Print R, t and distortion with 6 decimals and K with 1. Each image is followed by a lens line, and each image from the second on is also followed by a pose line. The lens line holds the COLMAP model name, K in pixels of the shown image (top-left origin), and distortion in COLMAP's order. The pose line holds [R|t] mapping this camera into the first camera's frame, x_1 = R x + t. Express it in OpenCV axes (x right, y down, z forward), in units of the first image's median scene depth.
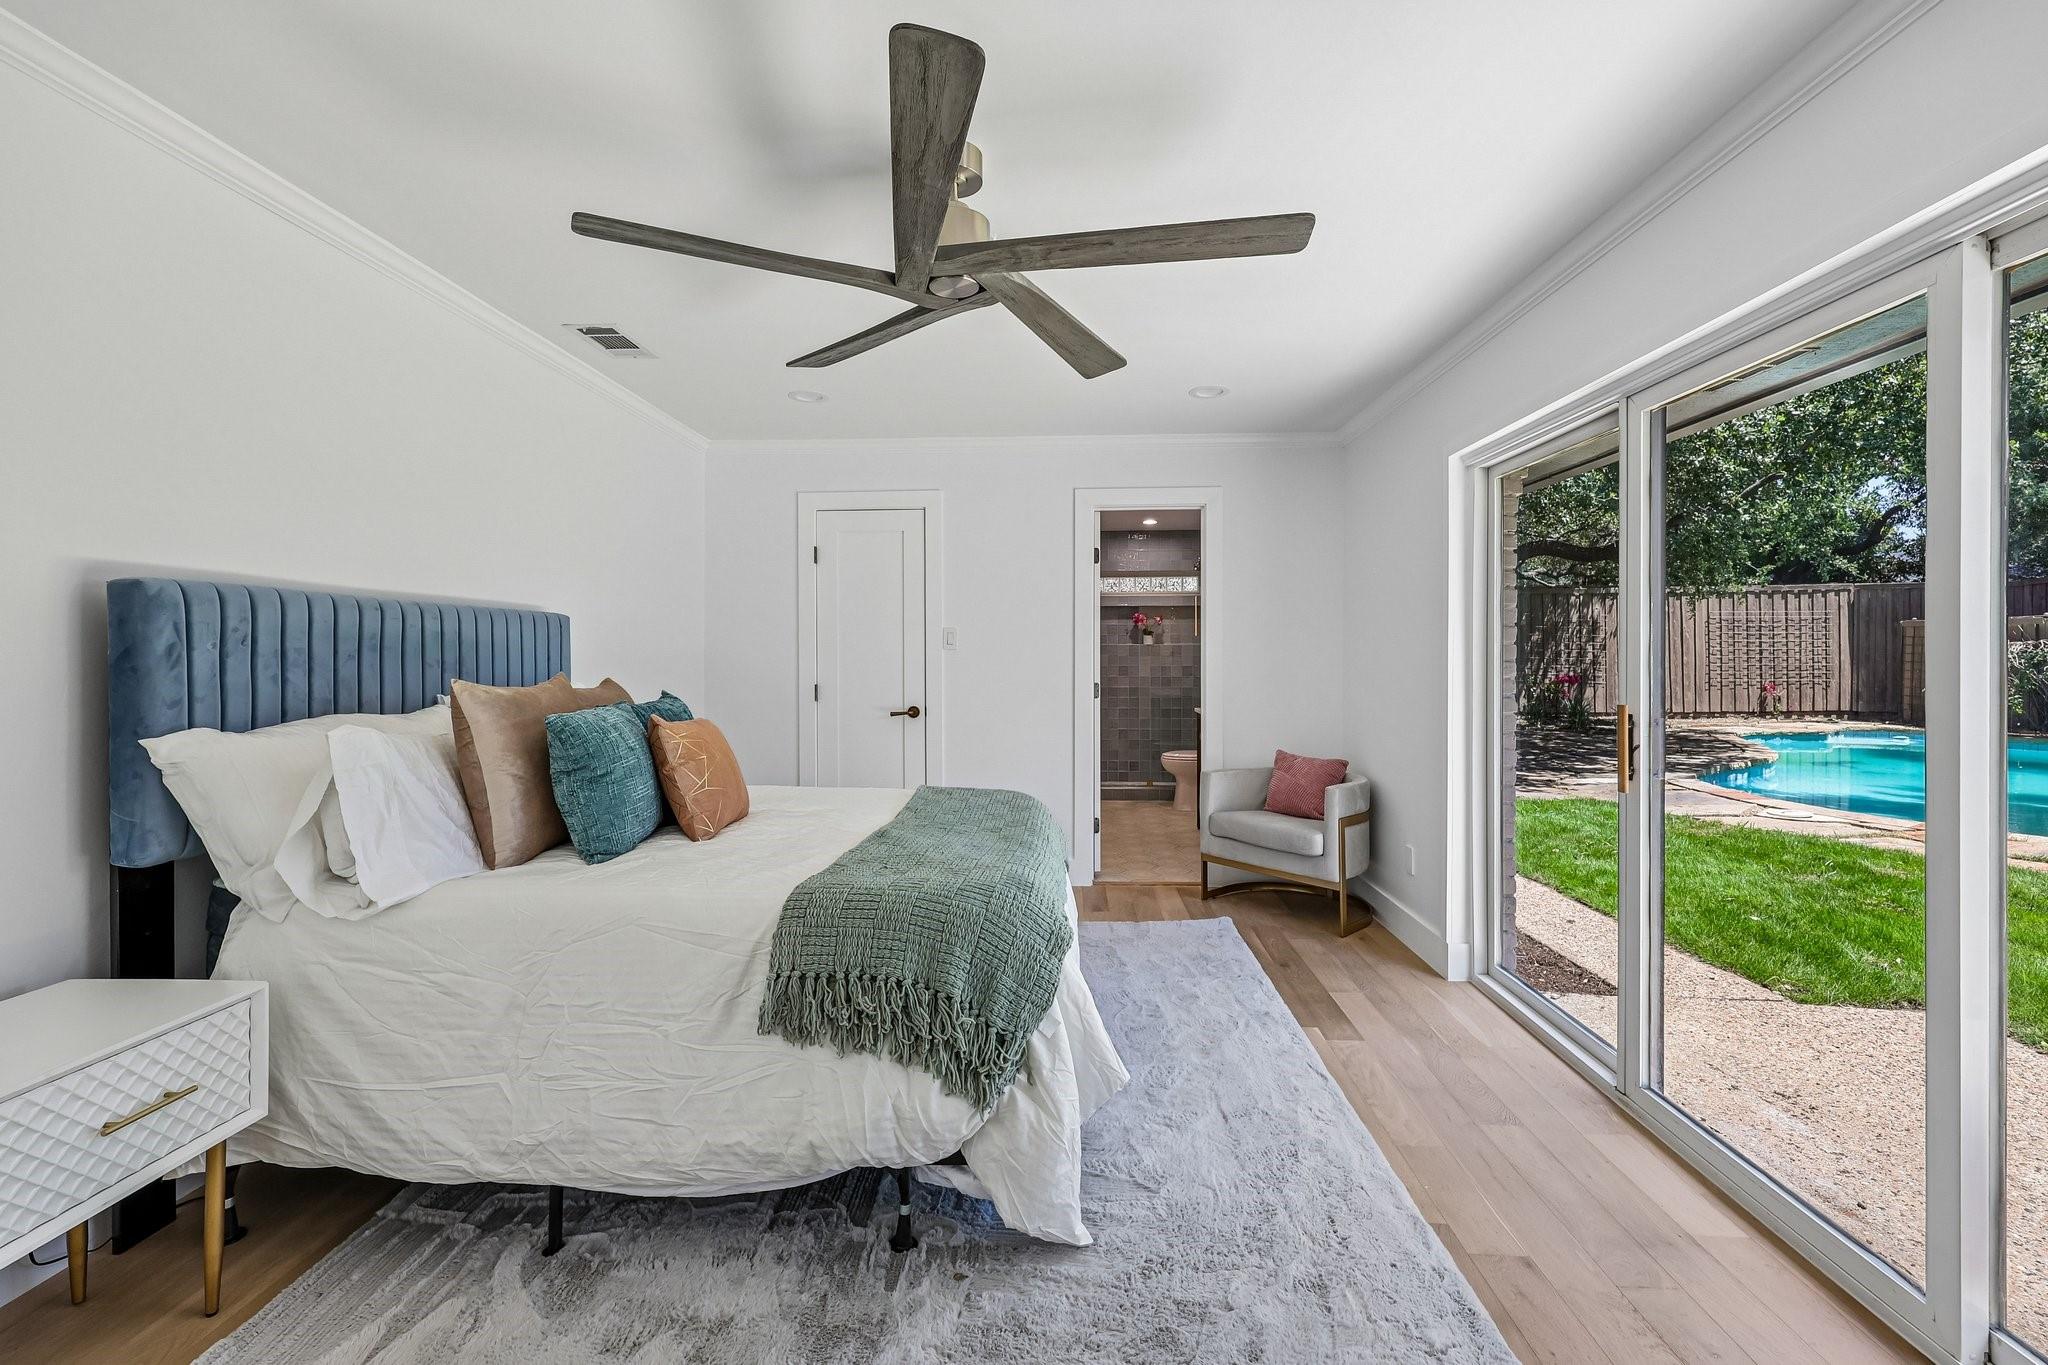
lens RADIAL K [[867.5, 0, 1028.2], [0, 867.5, 670.2], [0, 0, 1]] dist [0.002815, 0.000252]
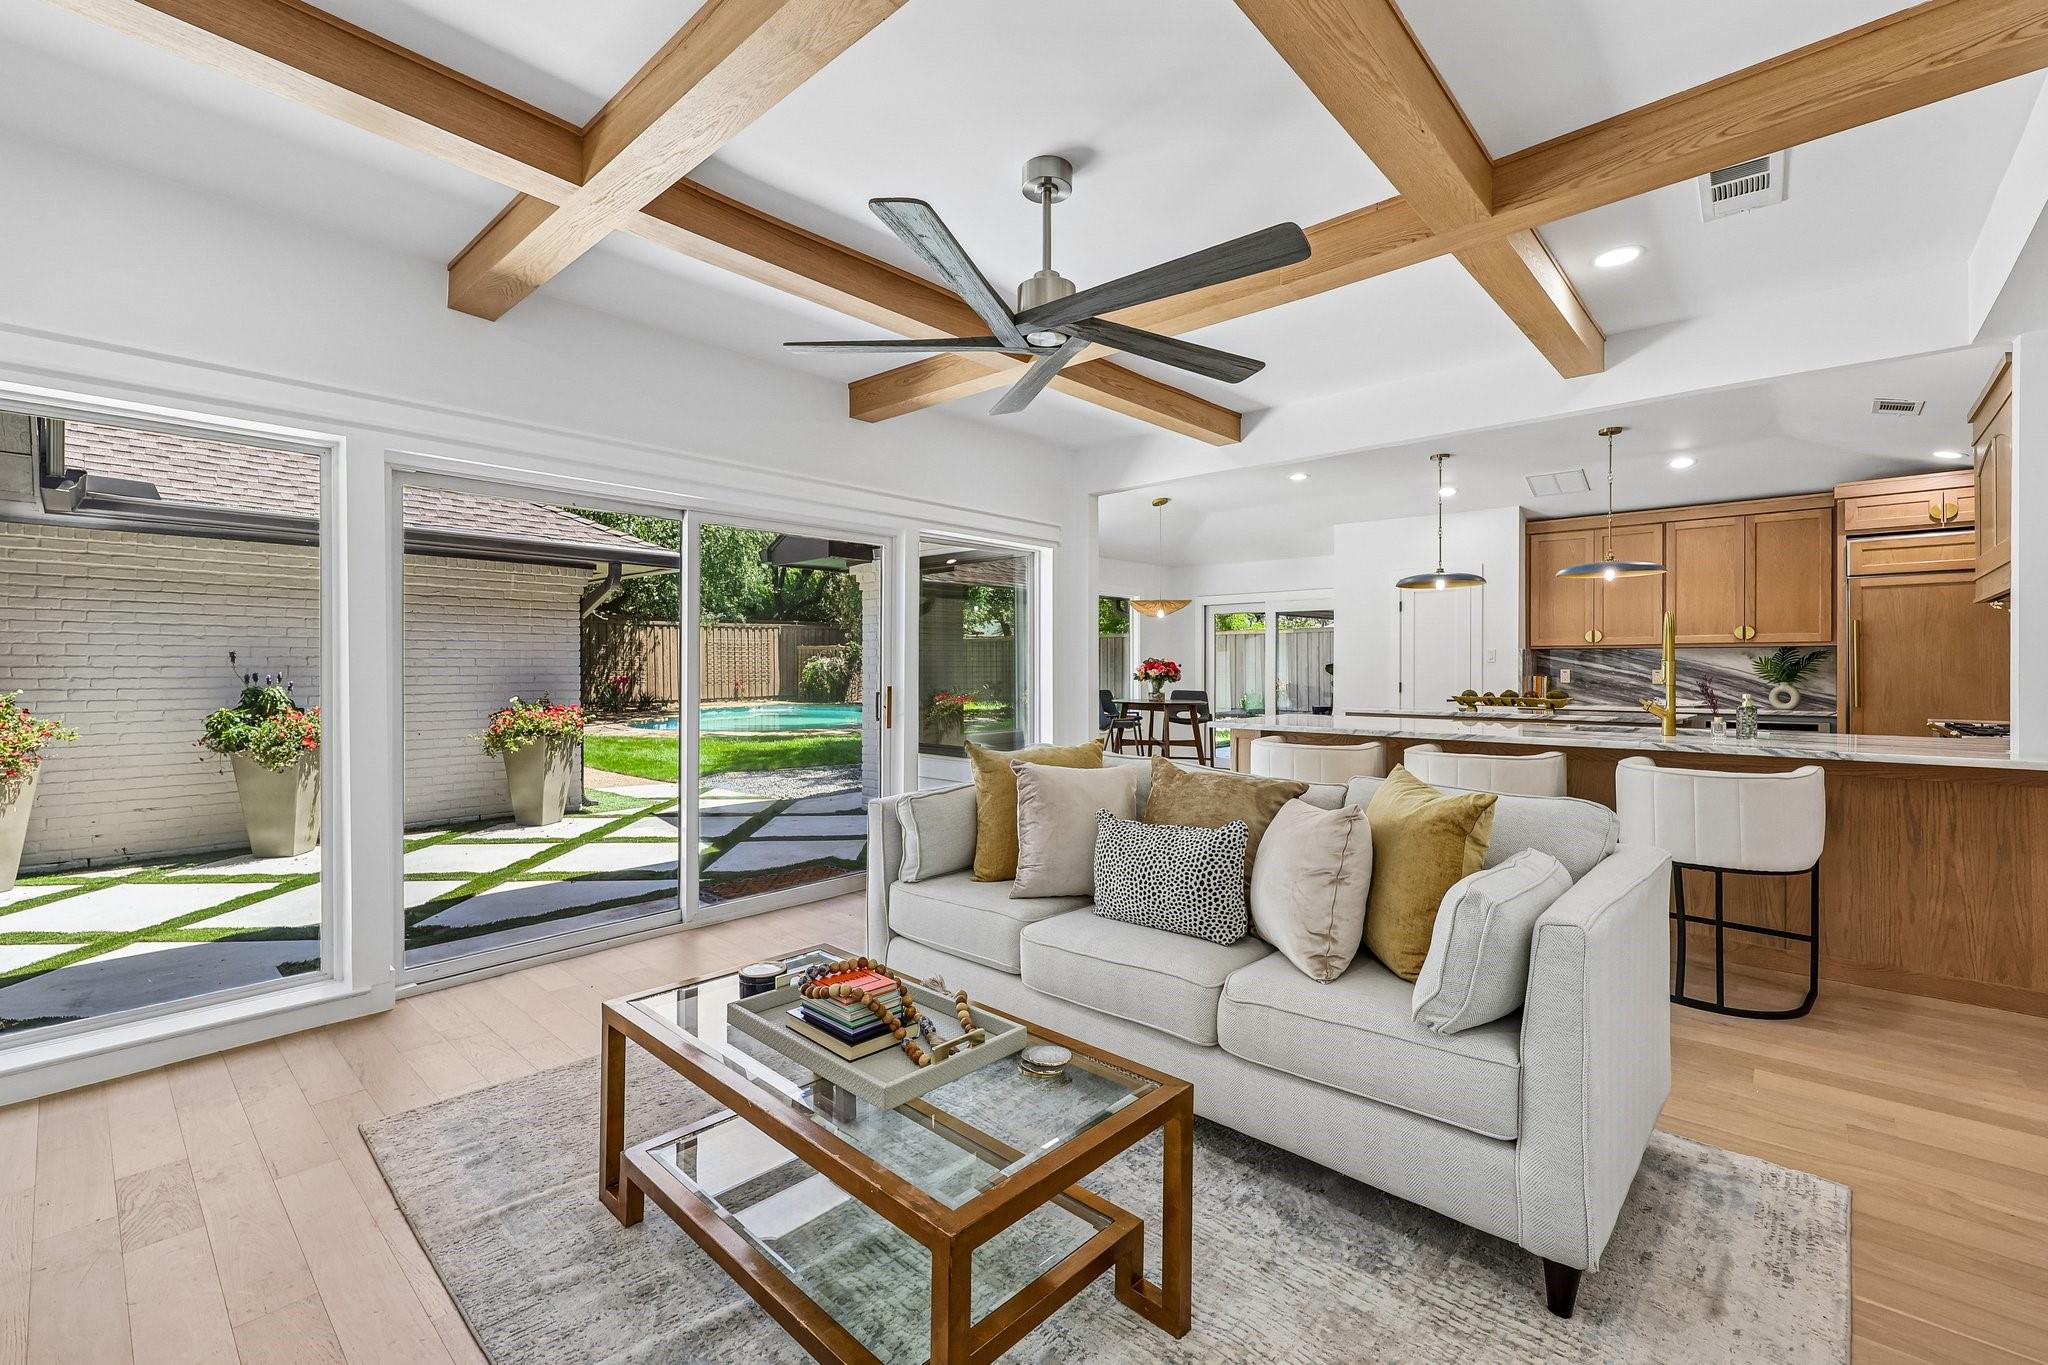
lens RADIAL K [[867.5, 0, 1026.0], [0, 867.5, 670.7], [0, 0, 1]] dist [0.002815, 0.000252]
pose [[0.642669, -0.000884, 0.766144, -0.086904], [0.006689, 0.999968, -0.004457, 0.006104], [-0.766115, 0.007989, 0.642654, -0.517448]]
